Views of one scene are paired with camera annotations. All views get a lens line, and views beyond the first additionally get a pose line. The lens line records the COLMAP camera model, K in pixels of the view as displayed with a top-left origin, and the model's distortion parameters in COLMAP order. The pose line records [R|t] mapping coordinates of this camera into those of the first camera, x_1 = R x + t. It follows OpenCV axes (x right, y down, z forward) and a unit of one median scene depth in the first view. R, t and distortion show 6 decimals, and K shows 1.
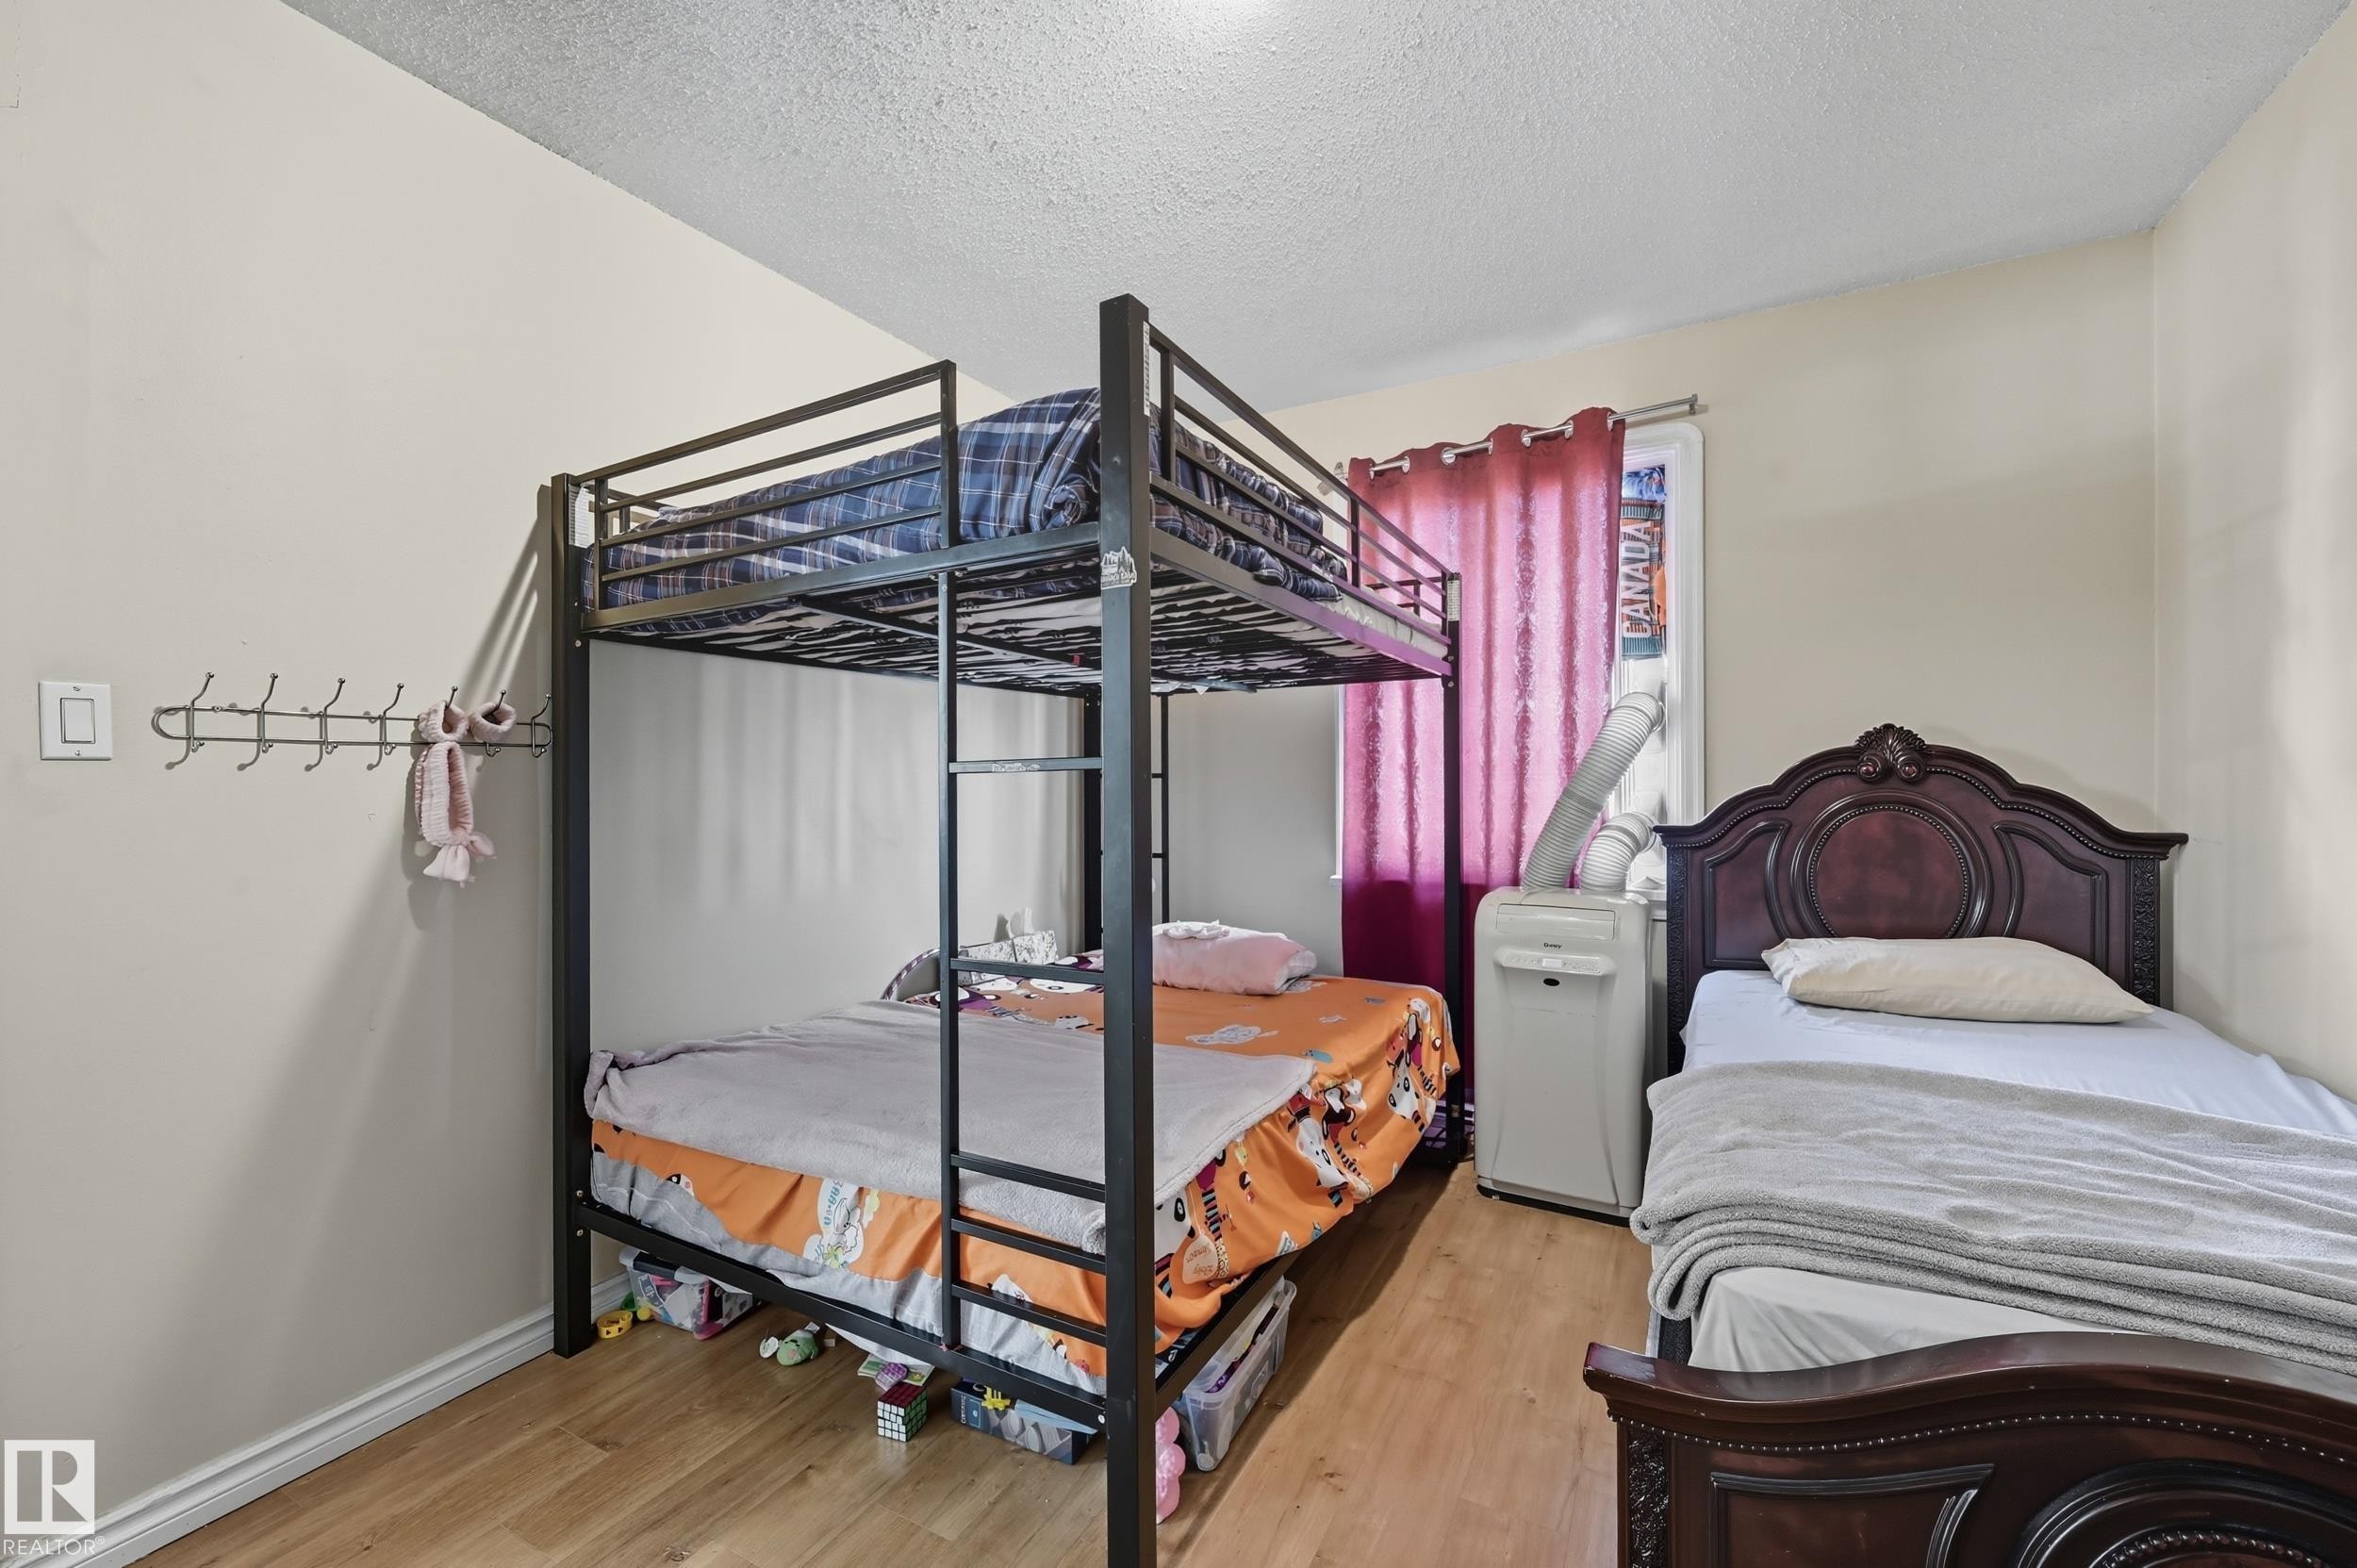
lens RADIAL K [[945.9, 0, 1178.5], [0, 945.9, 784.0], [0, 0, 1]] dist [0.001047, 0.000069]
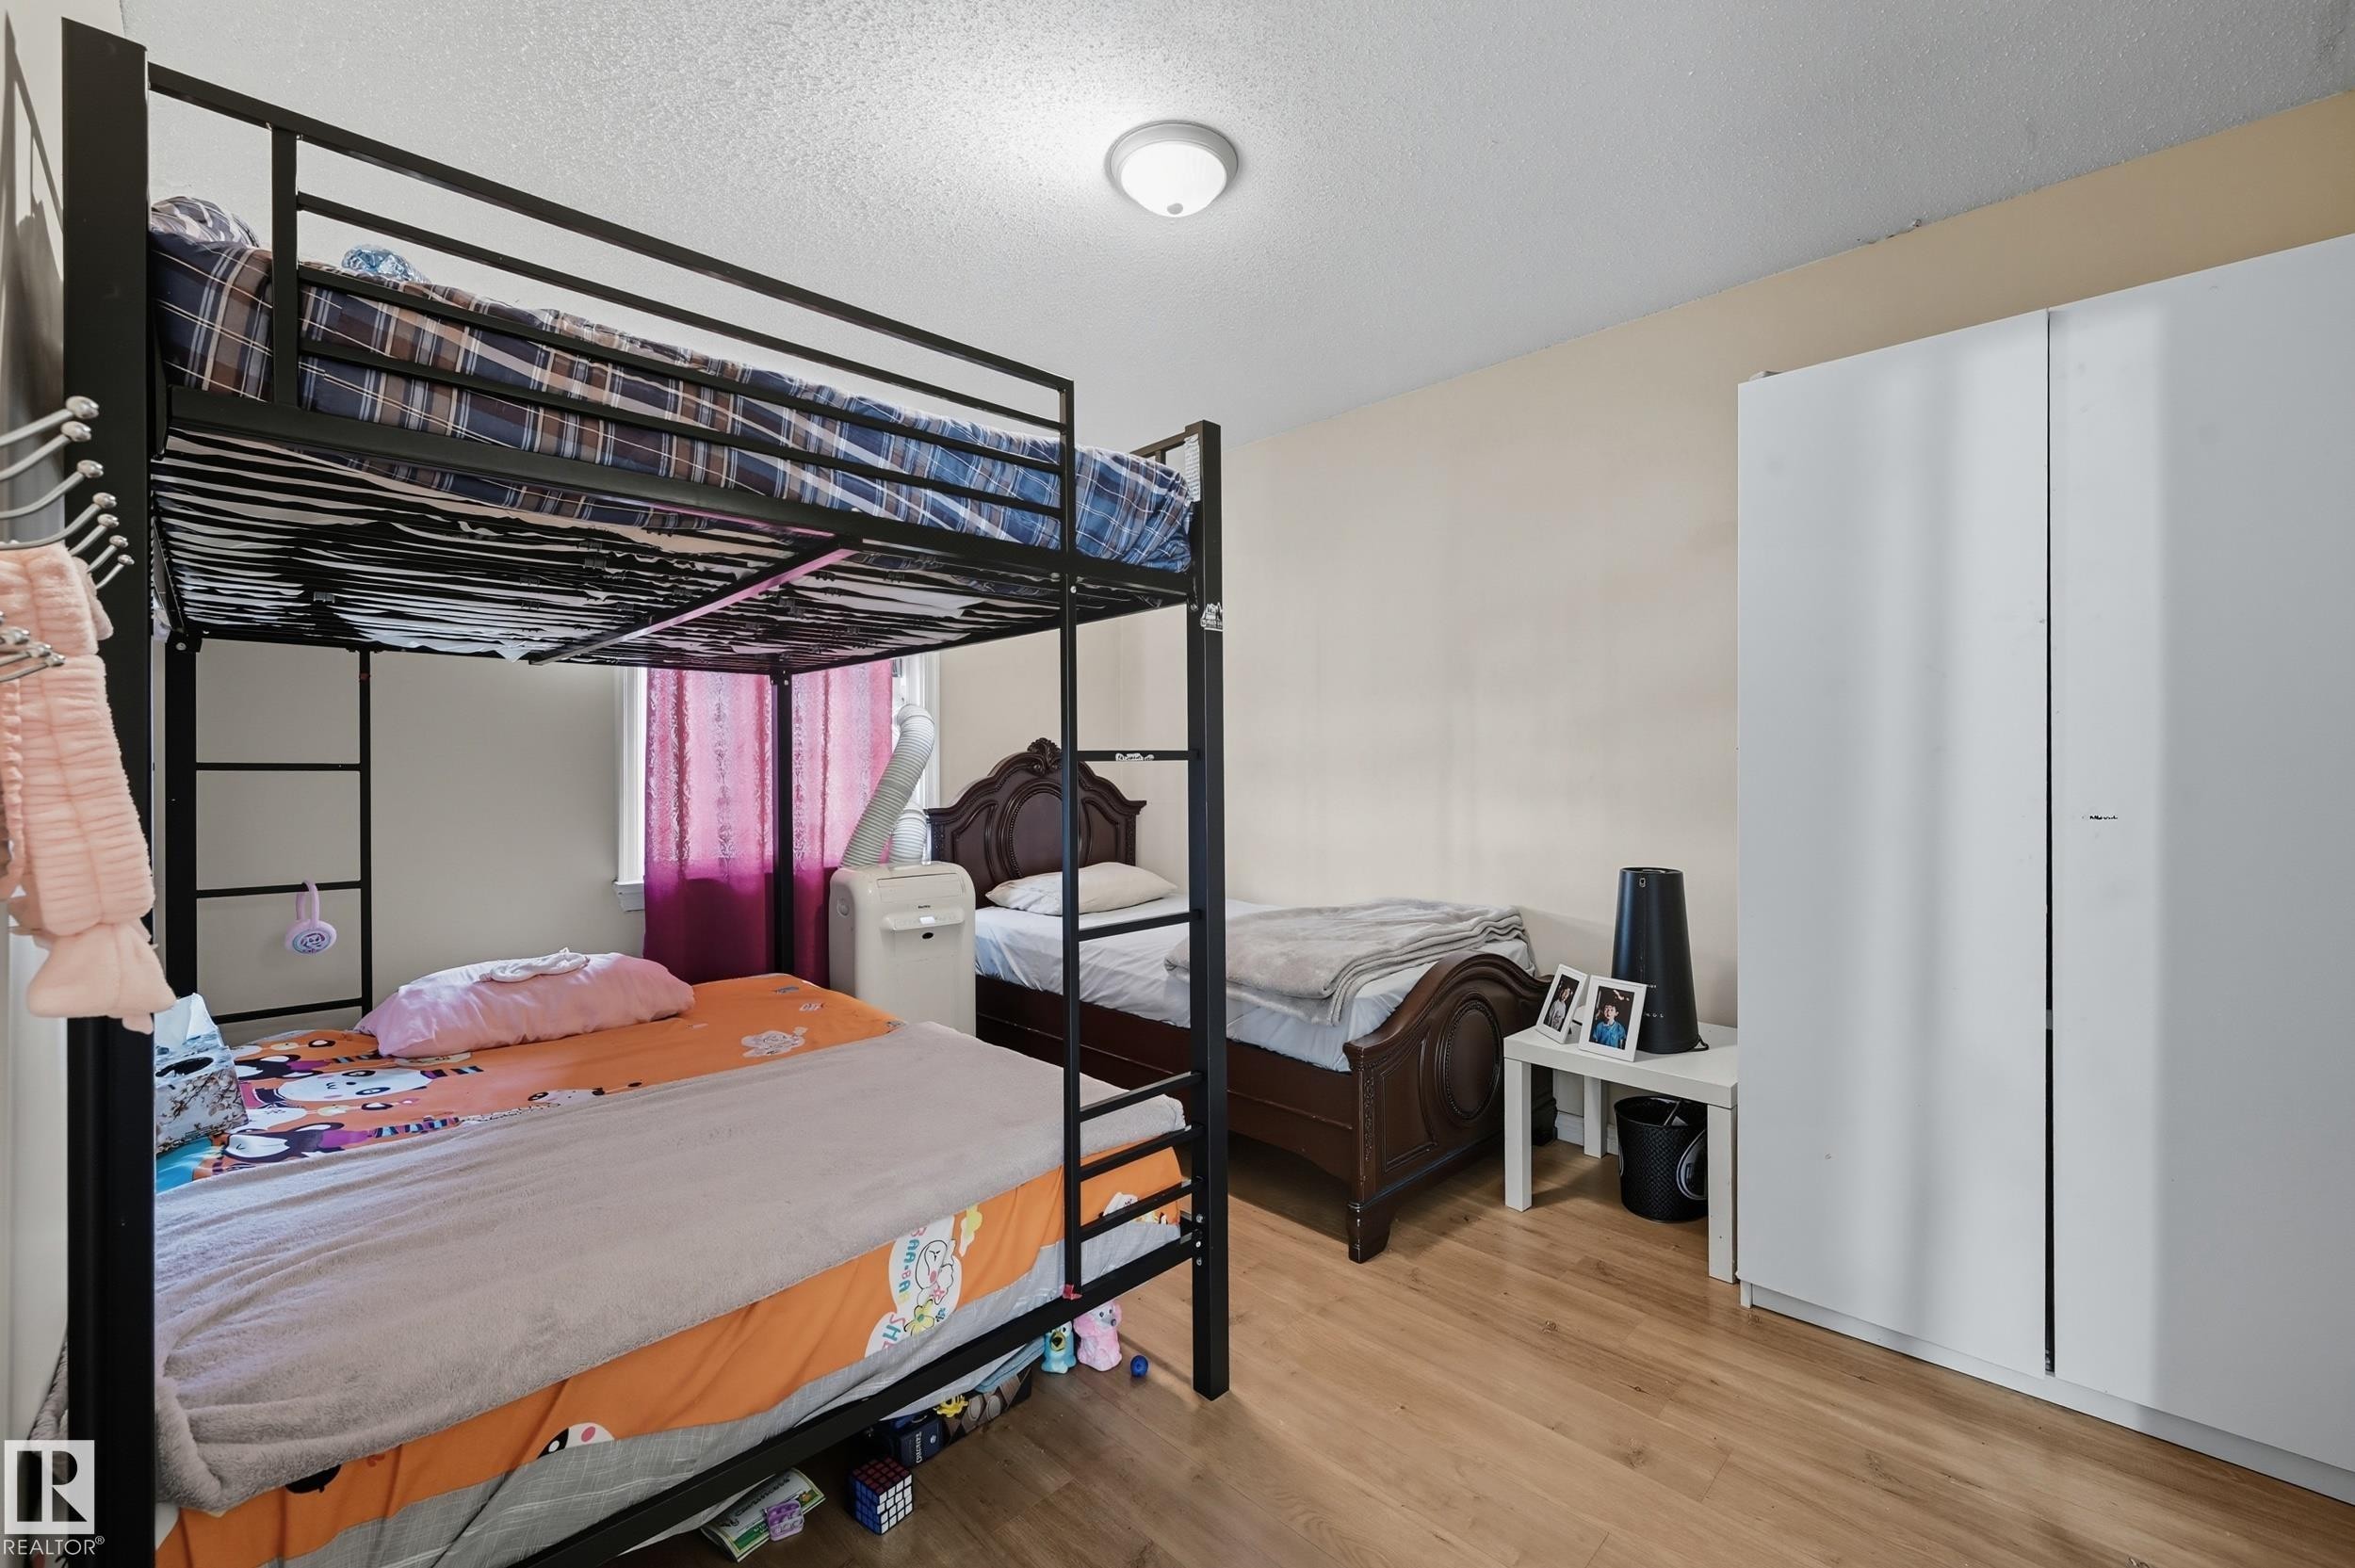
lens RADIAL K [[947.3, 0, 1182.0], [0, 947.3, 773.7], [0, 0, 1]] dist [-0.000909, -0.000066]
pose [[0.276641, 0.003376, 0.960967, -1.107729], [0.005949, 0.999969, -0.005226, 0.007477], [-0.960955, 0.007162, 0.276612, 0.516184]]
